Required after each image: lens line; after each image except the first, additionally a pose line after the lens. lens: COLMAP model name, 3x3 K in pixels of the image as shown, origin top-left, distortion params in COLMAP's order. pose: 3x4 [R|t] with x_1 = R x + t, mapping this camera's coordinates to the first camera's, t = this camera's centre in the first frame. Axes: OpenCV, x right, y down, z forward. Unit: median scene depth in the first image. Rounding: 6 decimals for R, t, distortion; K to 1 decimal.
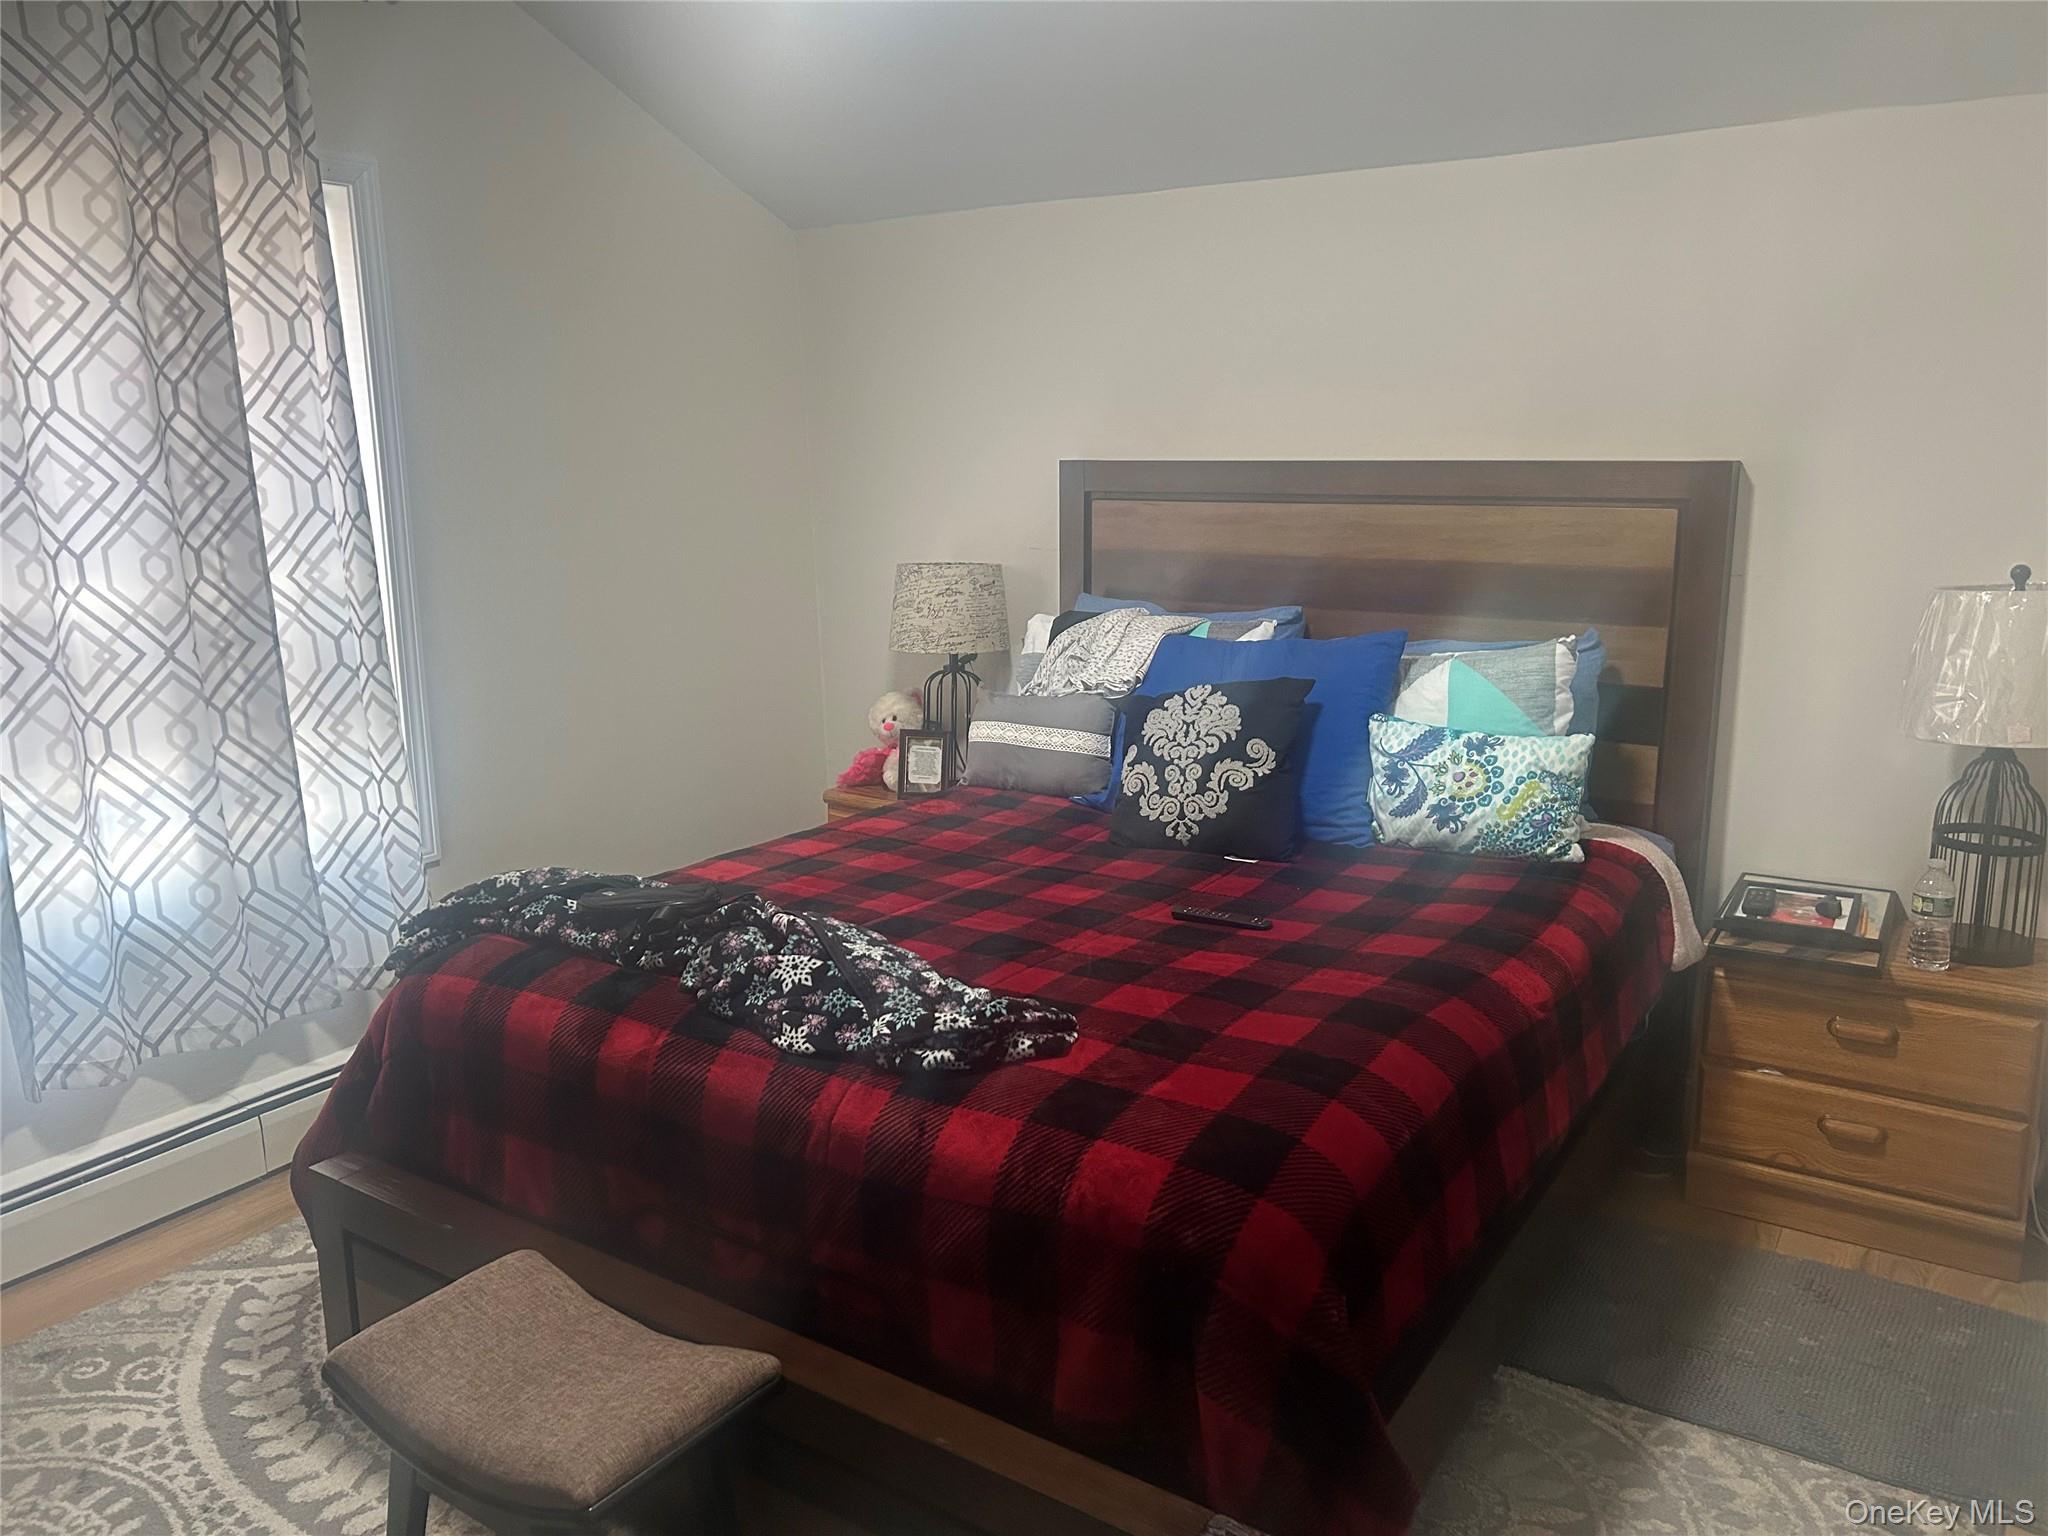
lens RADIAL K [[1534.3, 0, 1019.0], [0, 1534.3, 765.0], [0, 0, 1]] dist [0.063258, -0.073489]
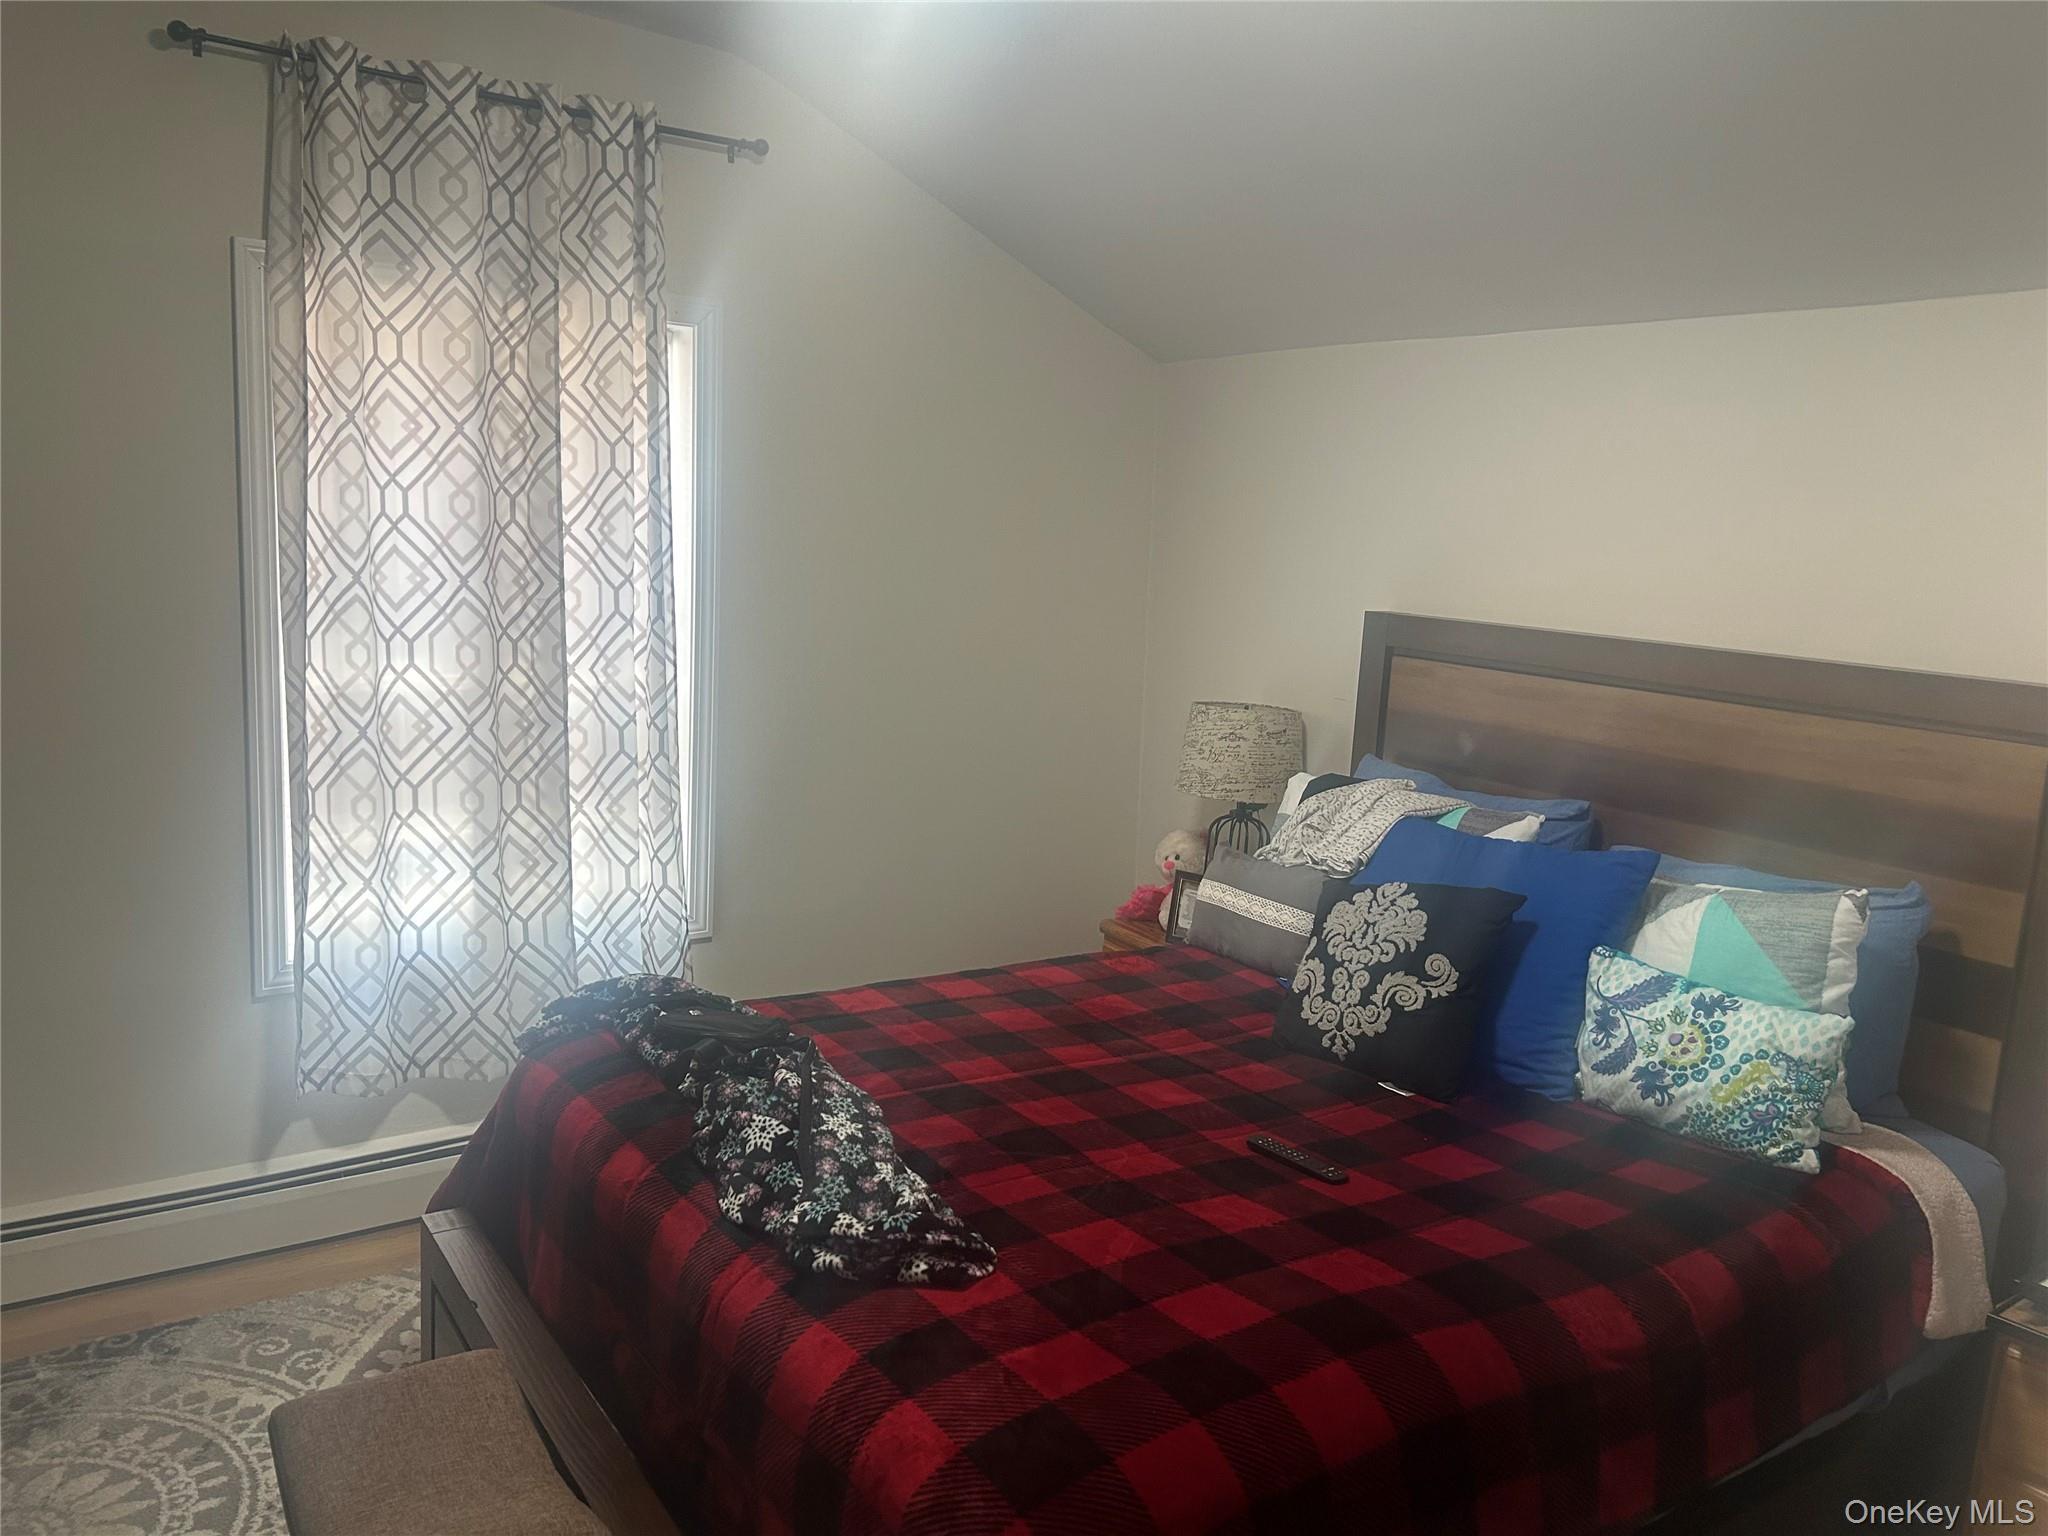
lens RADIAL K [[1534.3, 0, 1014.1], [0, 1534.3, 762.9], [0, 0, 1]] dist [0.063258, -0.073489]
pose [[0.925817, 0.114108, -0.360337, 0.235764], [-0.133962, 0.990516, -0.030524, -0.065961], [0.353436, 0.076532, 0.932323, 0.081328]]
